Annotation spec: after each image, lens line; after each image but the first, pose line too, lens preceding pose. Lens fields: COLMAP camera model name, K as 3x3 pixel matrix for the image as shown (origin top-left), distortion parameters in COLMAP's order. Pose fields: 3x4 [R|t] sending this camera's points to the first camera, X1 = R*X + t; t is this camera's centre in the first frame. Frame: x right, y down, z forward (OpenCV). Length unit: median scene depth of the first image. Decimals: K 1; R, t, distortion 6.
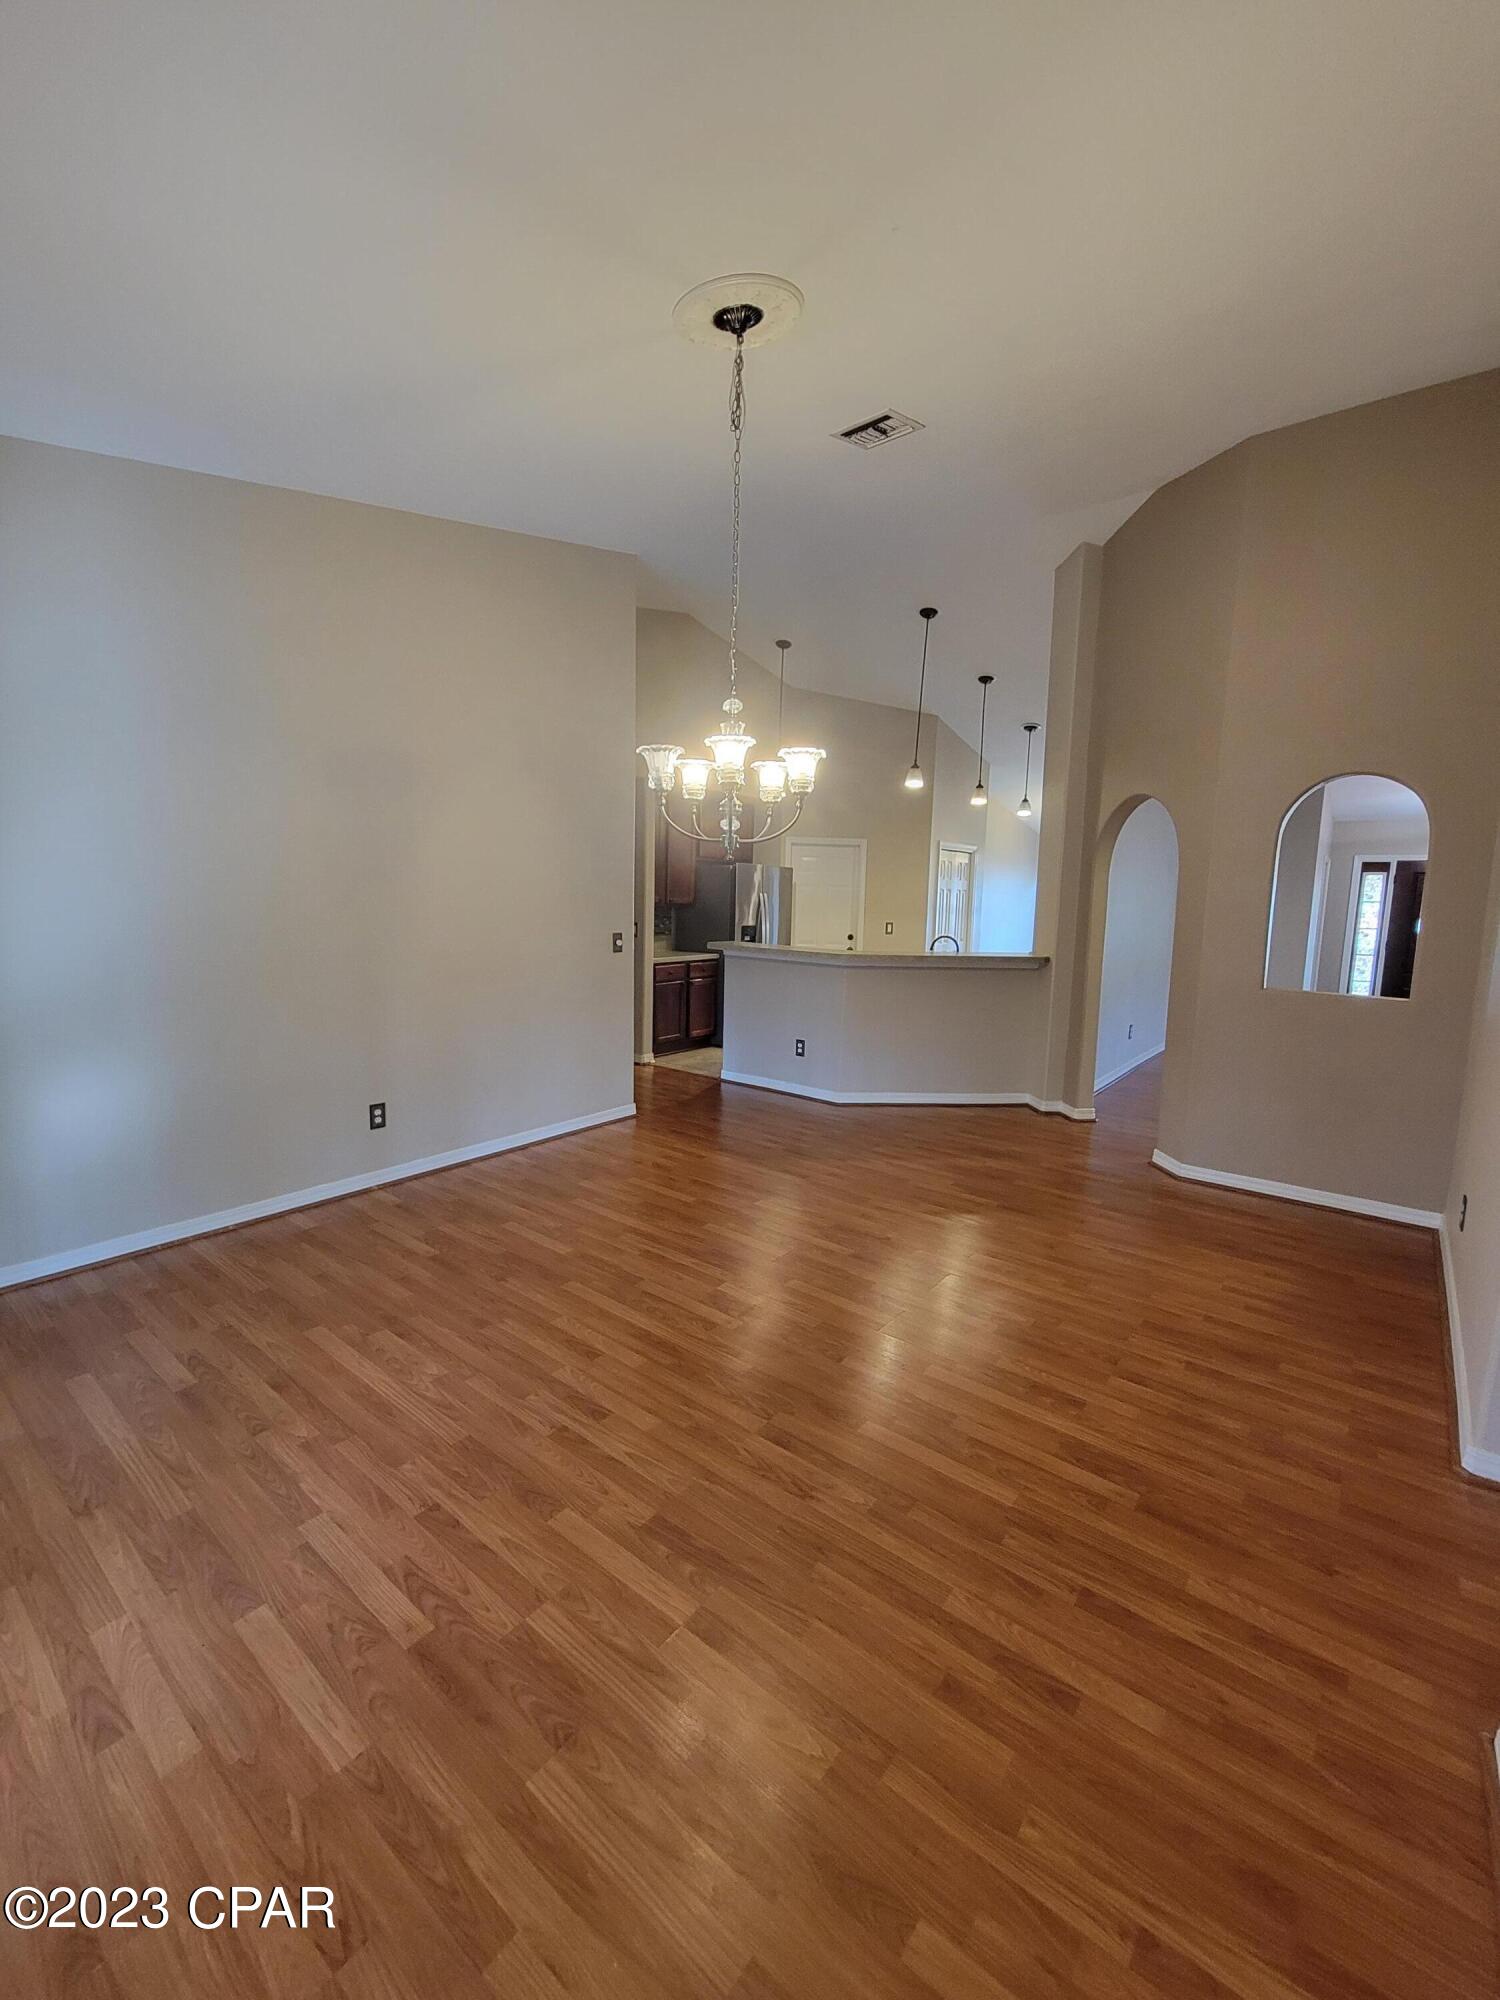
lens RADIAL K [[828.9, 0, 741.2], [0, 828.9, 977.7], [0, 0, 1]] dist [-0.007218, 0.005631]
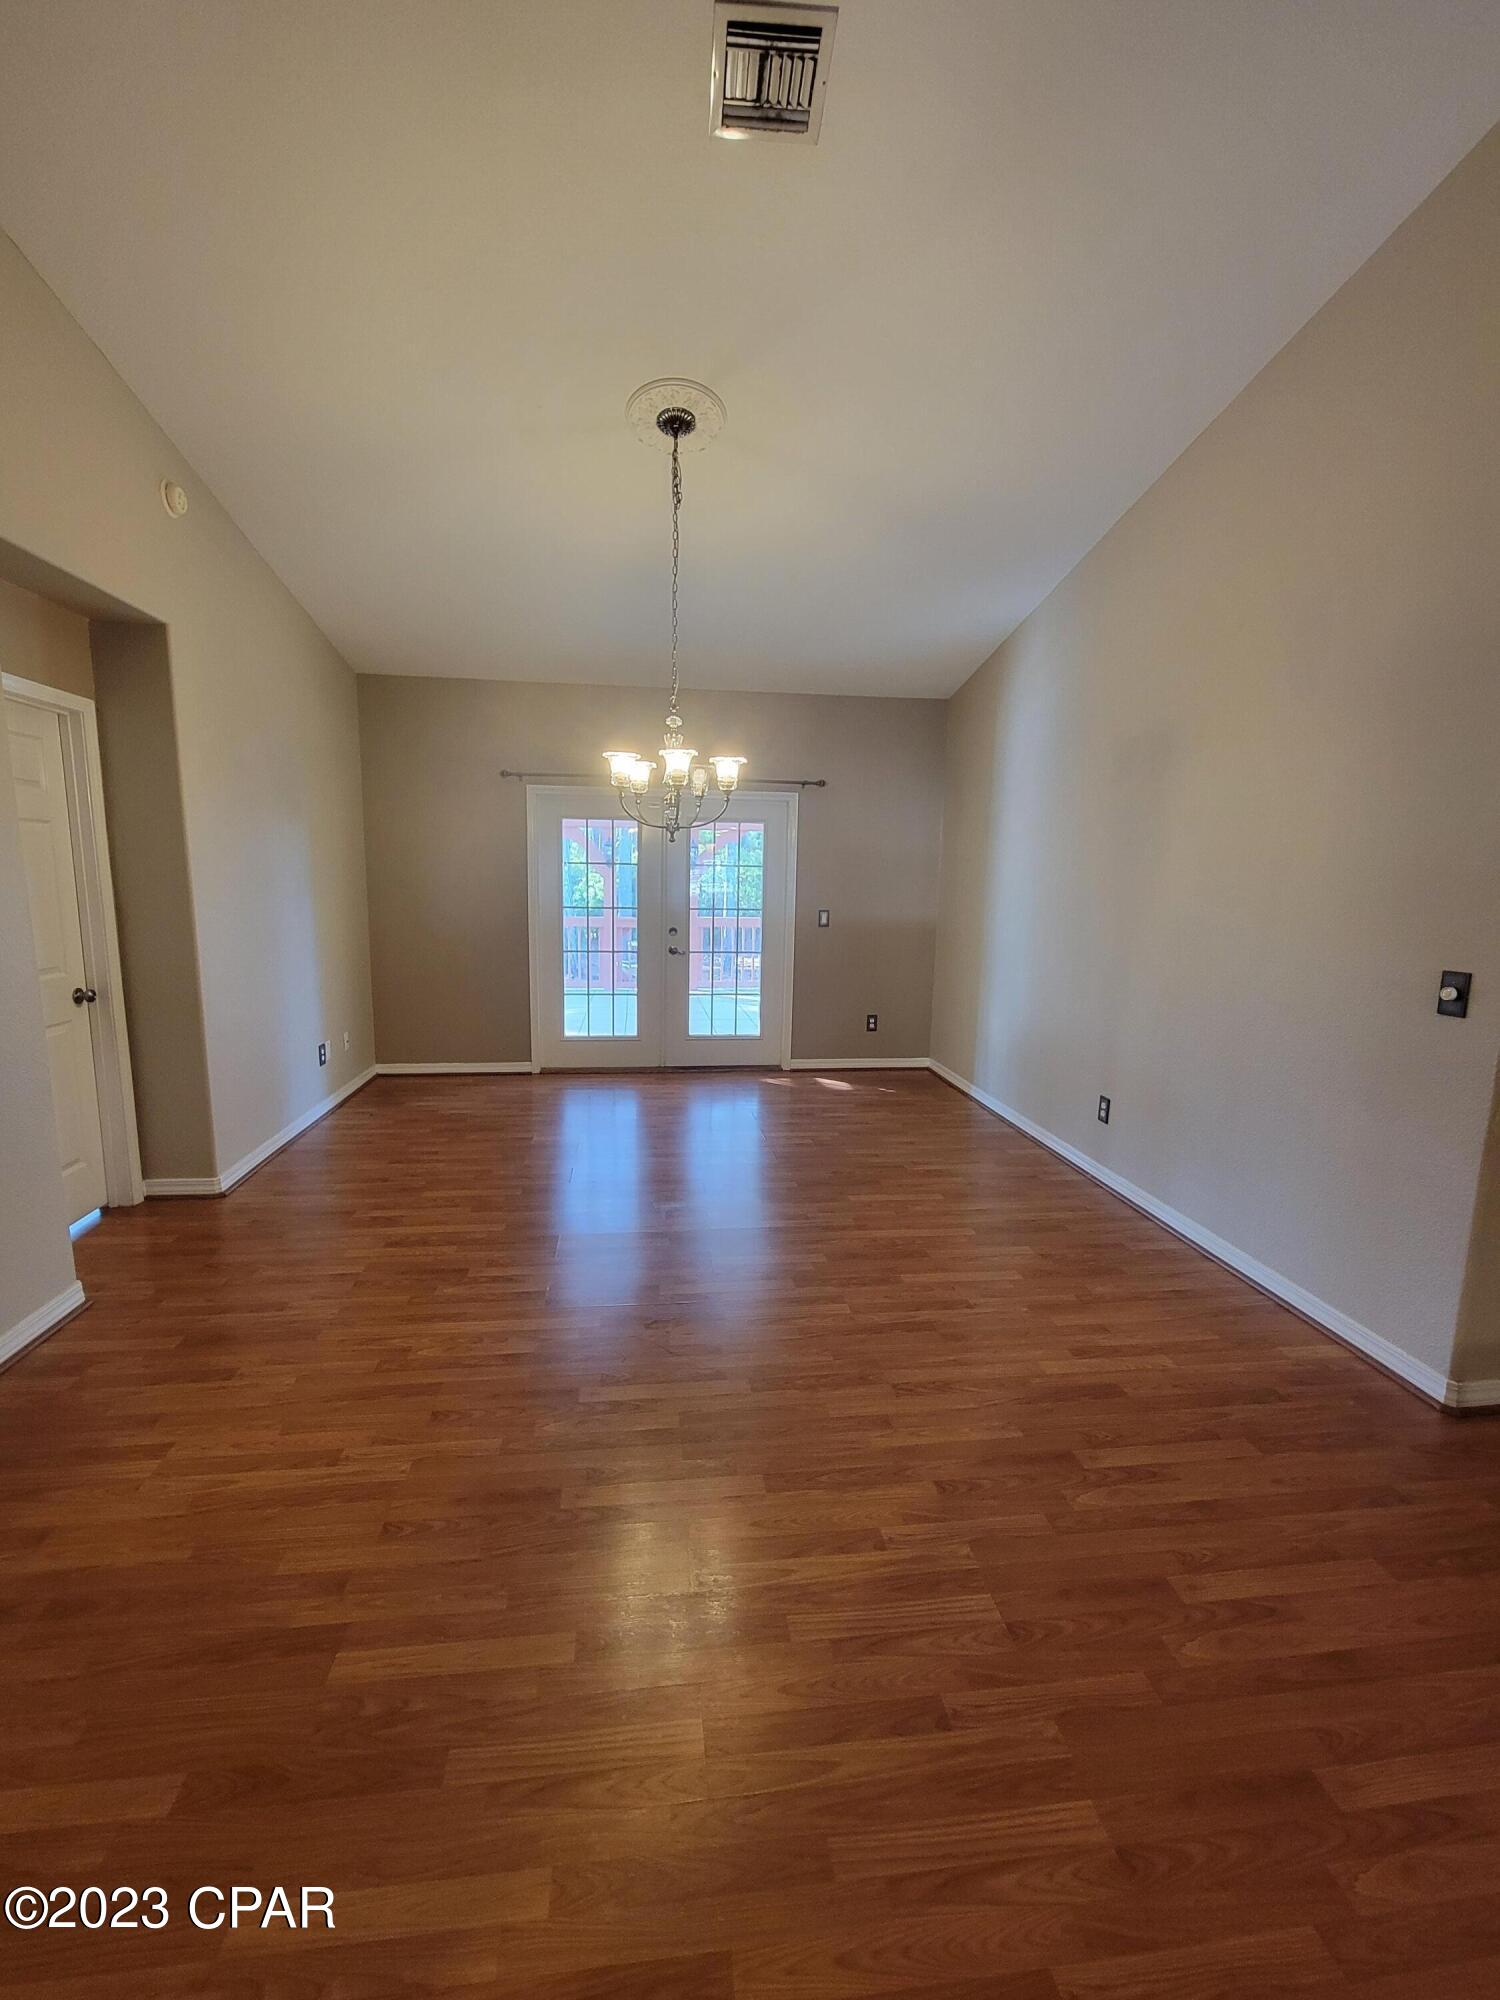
lens RADIAL K [[813.4, 0, 727.3], [0, 813.4, 999.9], [0, 0, 1]] dist [0.000527, -0.002917]
pose [[-0.709768, 0.074307, -0.700506, 1.051705], [-0.102452, 0.972959, 0.207015, -0.220166], [0.696946, 0.218700, -0.682962, 2.527249]]
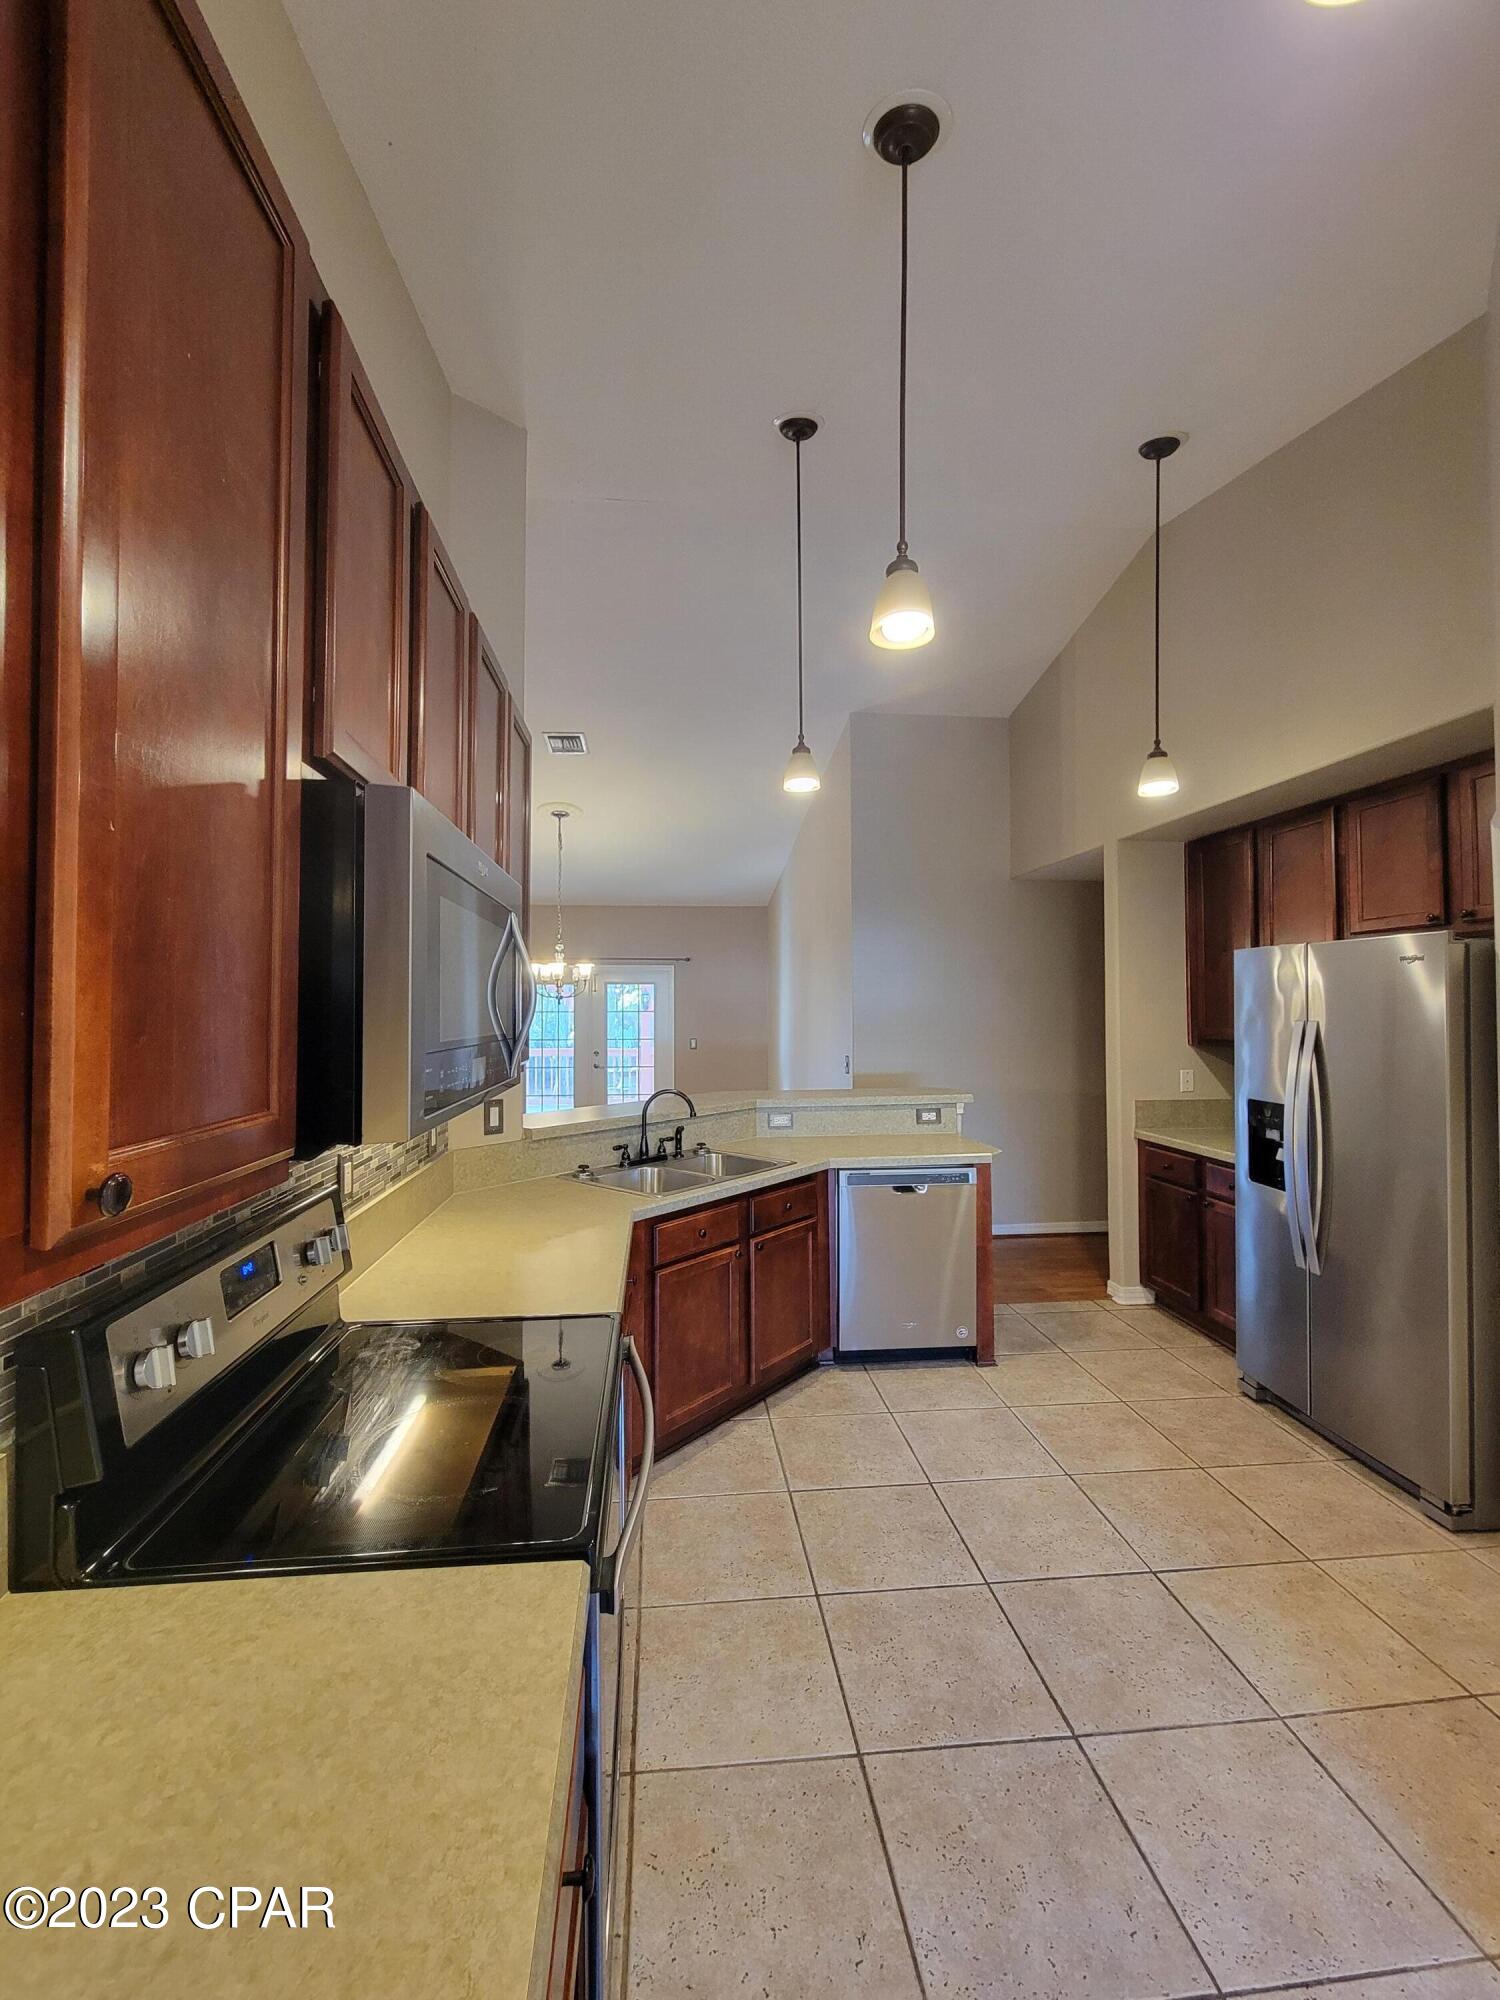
lens RADIAL K [[817.6, 0, 732.6], [0, 817.6, 998.6], [0, 0, 1]] dist [0.003596, -0.003768]
pose [[-0.720620, -0.027209, -0.692796, 1.741189], [-0.079807, 0.995843, 0.043902, -0.401357], [0.688721, 0.086927, -0.719796, 4.099869]]
